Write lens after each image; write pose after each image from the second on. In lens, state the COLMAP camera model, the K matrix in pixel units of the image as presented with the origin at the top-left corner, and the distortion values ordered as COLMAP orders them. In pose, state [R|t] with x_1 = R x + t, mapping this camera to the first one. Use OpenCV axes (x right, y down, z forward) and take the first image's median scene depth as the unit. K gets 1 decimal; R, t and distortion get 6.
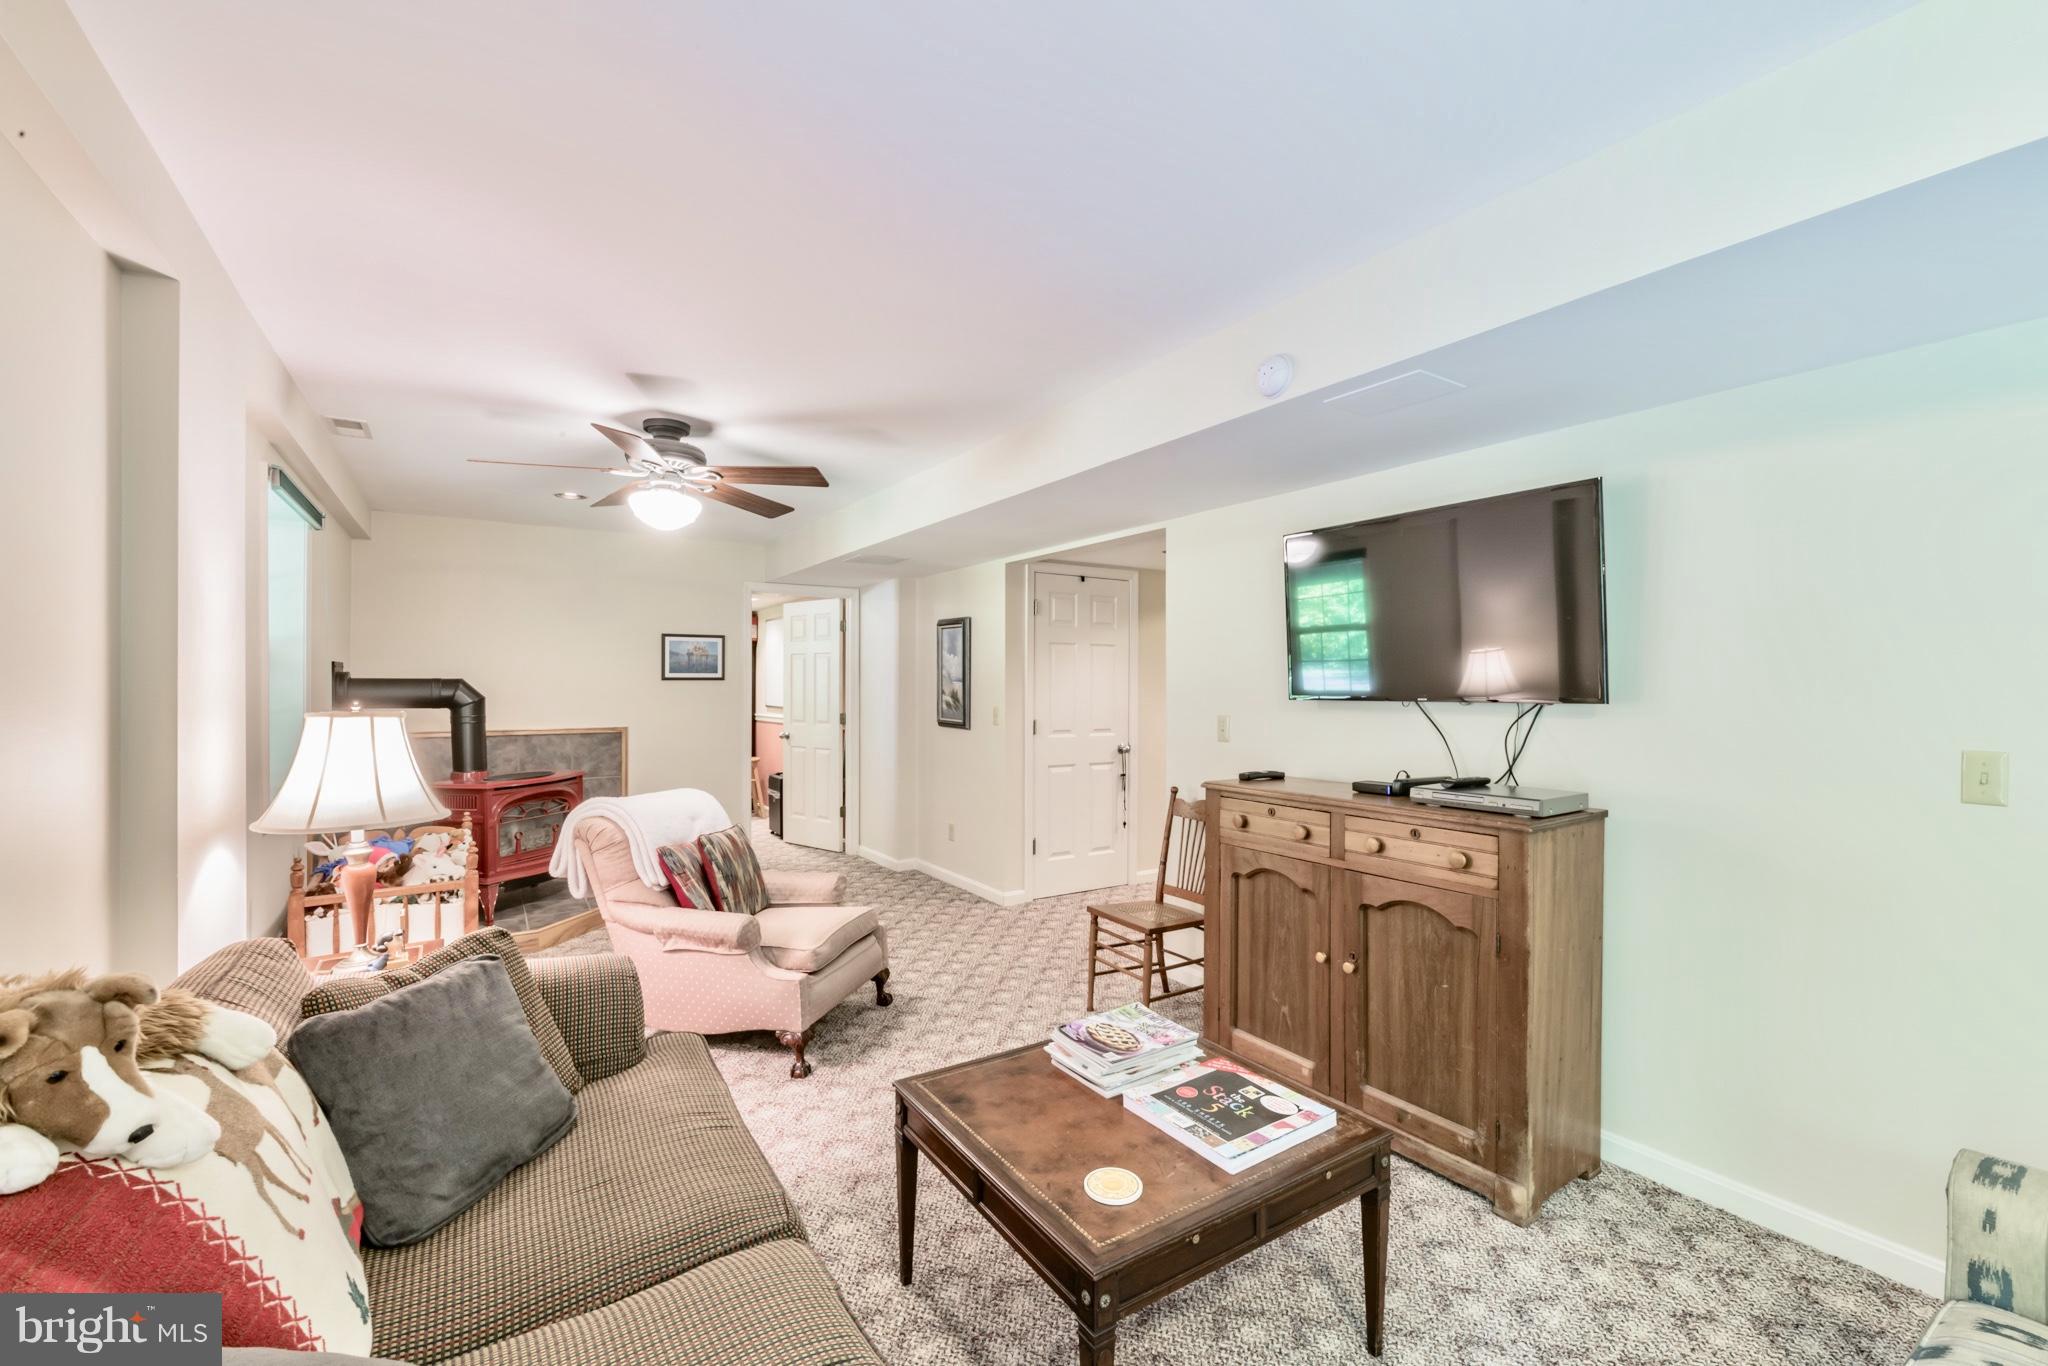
lens RADIAL K [[841.4, 0, 1021.0], [0, 841.4, 684.5], [0, 0, 1]] dist [-0.011241, -0.000599]
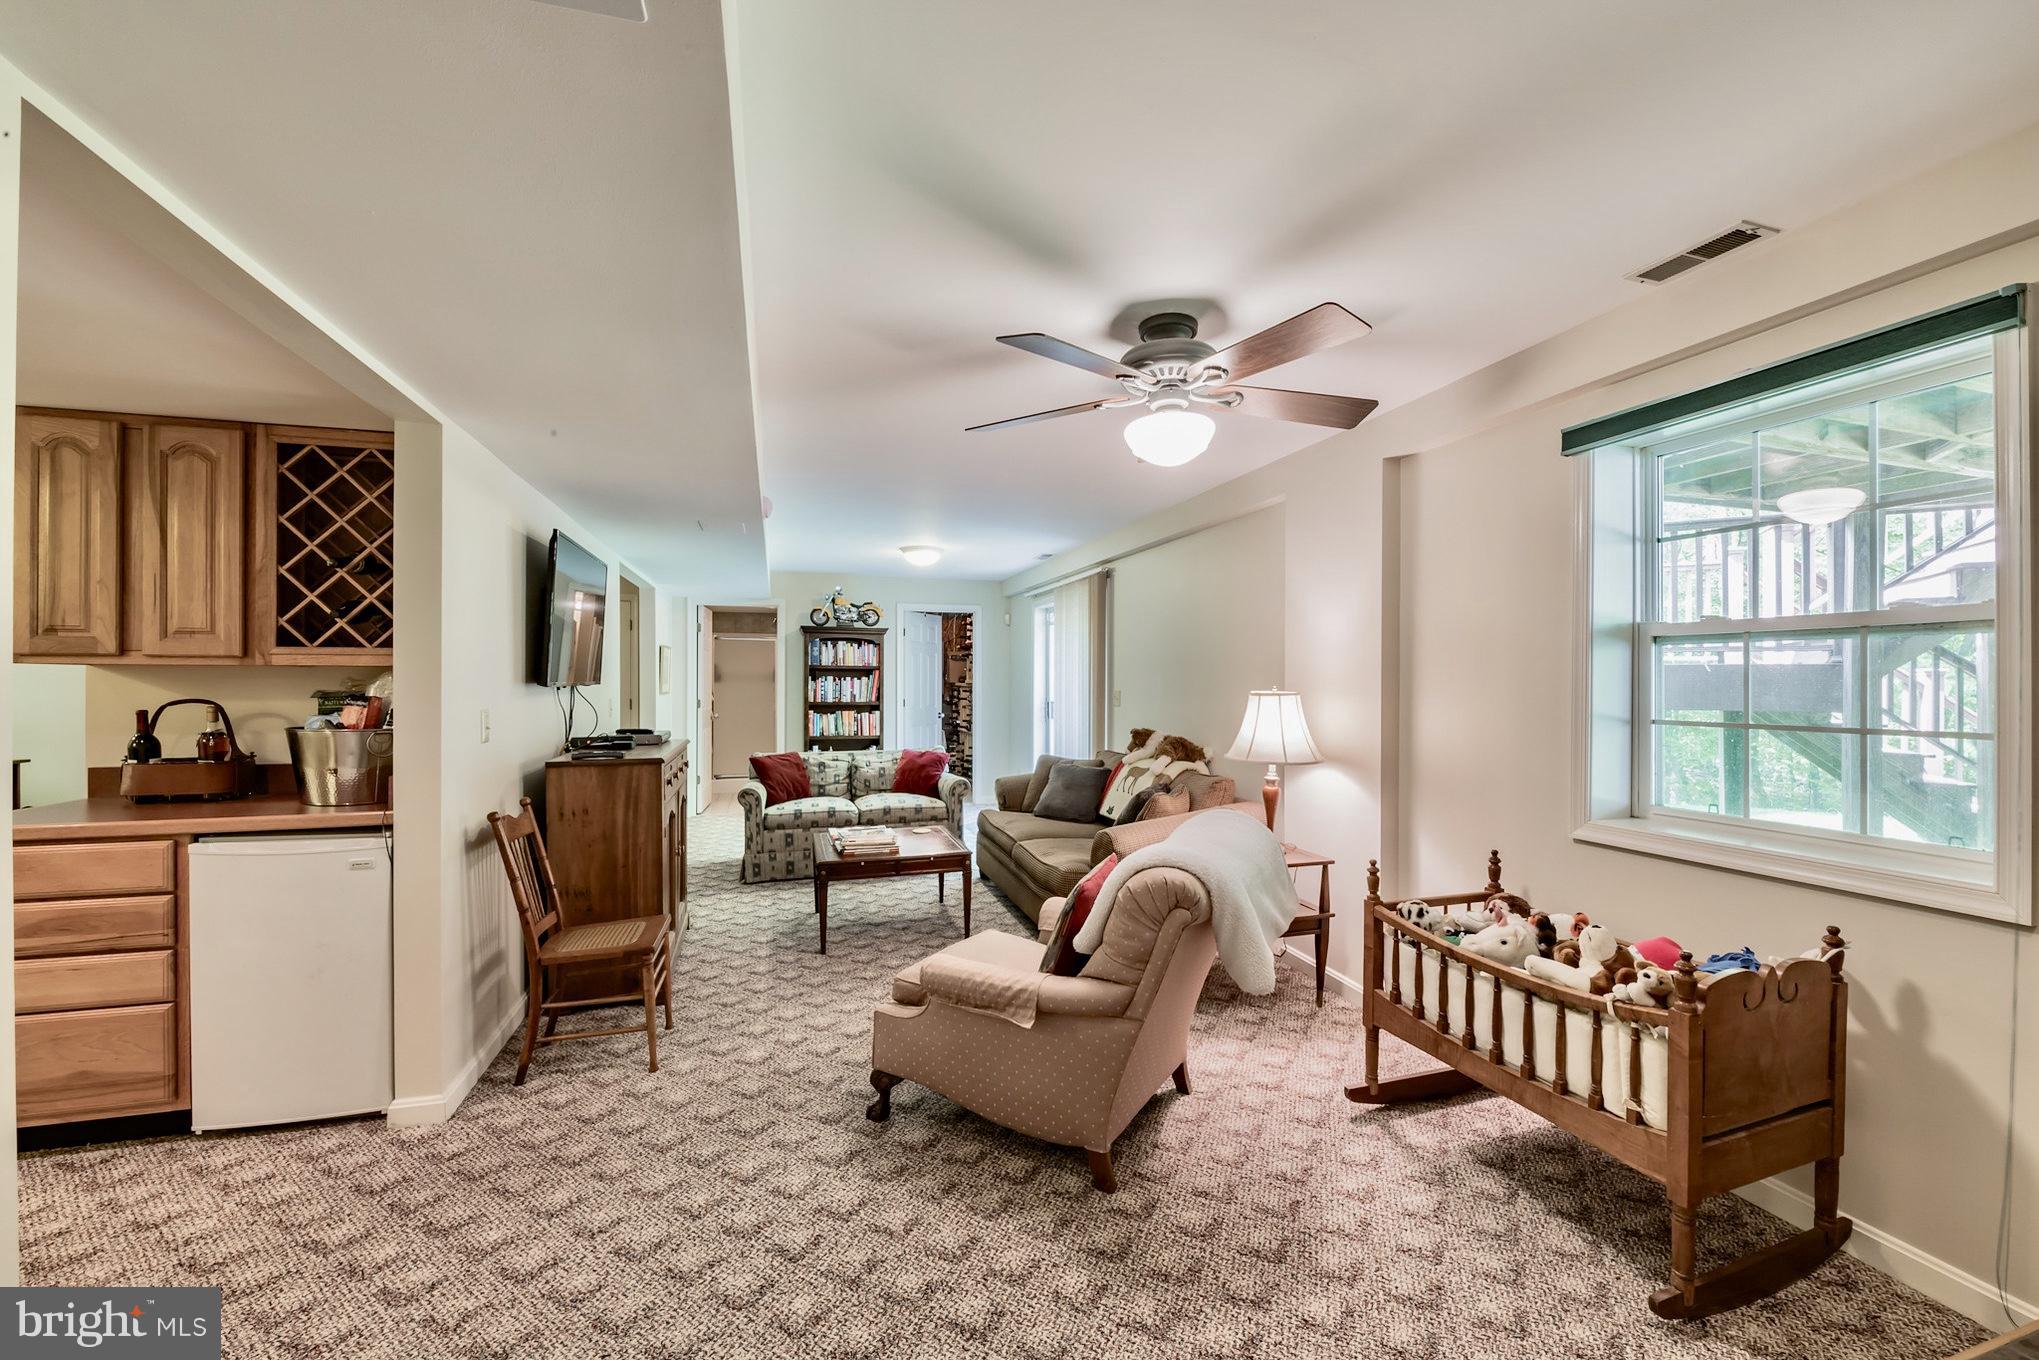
lens RADIAL K [[837.7, 0, 1021.5], [0, 837.7, 679.2], [0, 0, 1]] dist [-0.011241, -0.000599]
pose [[-0.960560, -0.000569, 0.278074, -0.652374], [-0.001568, 0.999993, -0.003369, 0.012608], [-0.278070, -0.003673, -0.960554, 2.258056]]
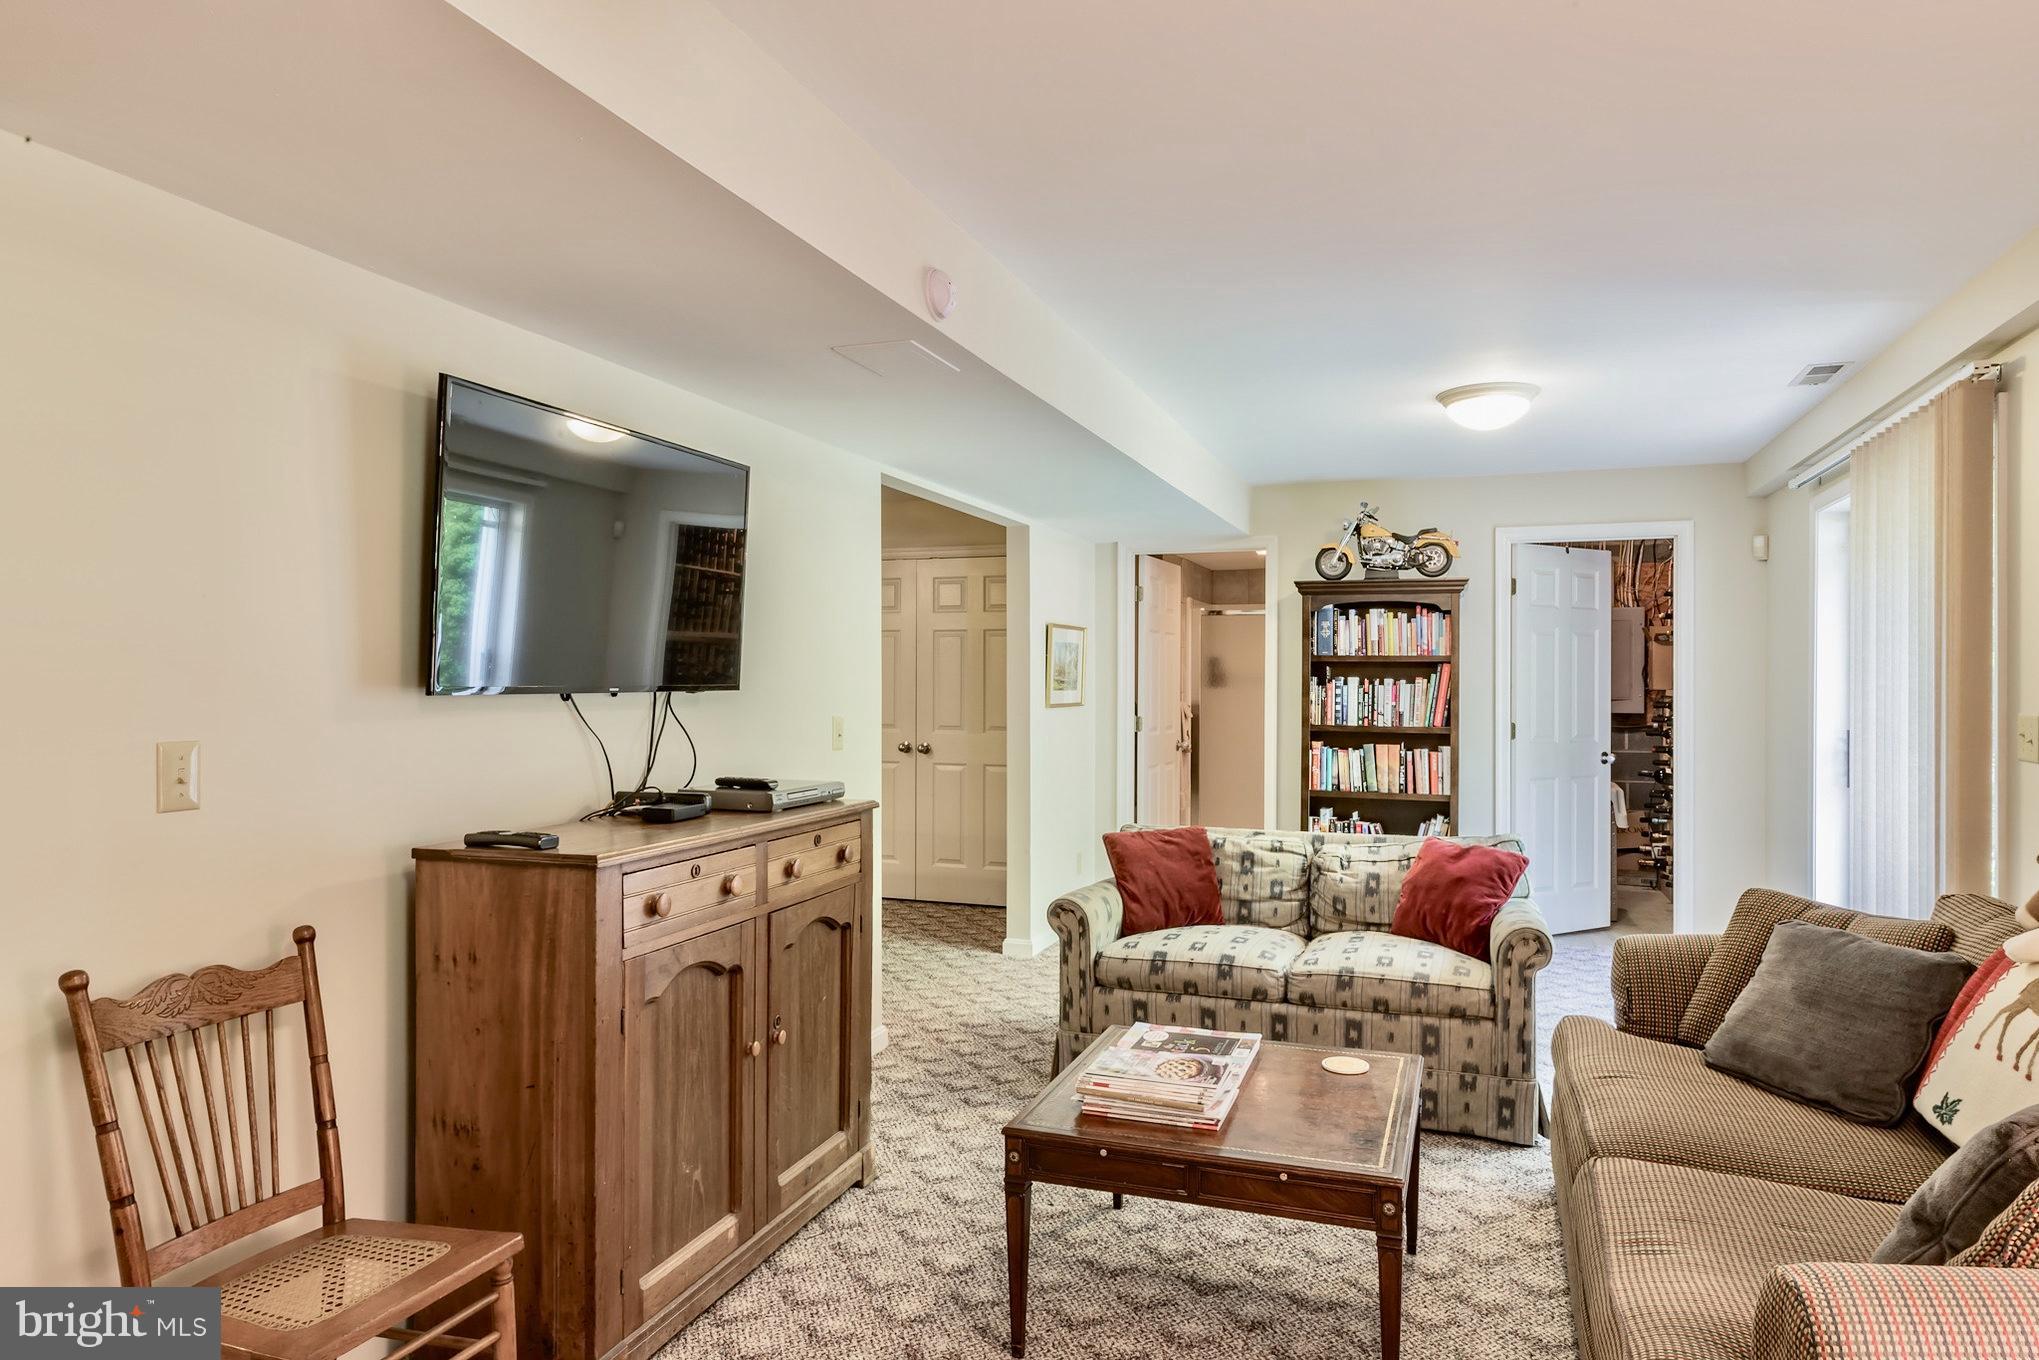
lens RADIAL K [[1242.5, 0, 1022.2], [0, 1242.5, 686.0], [0, 0, 1]] dist [0.005712, 0.000783]
pose [[-0.612654, -0.005351, 0.790333, -0.609707], [-0.006614, 0.999977, 0.001644, 0.010809], [-0.790324, -0.004221, -0.612675, 1.437633]]
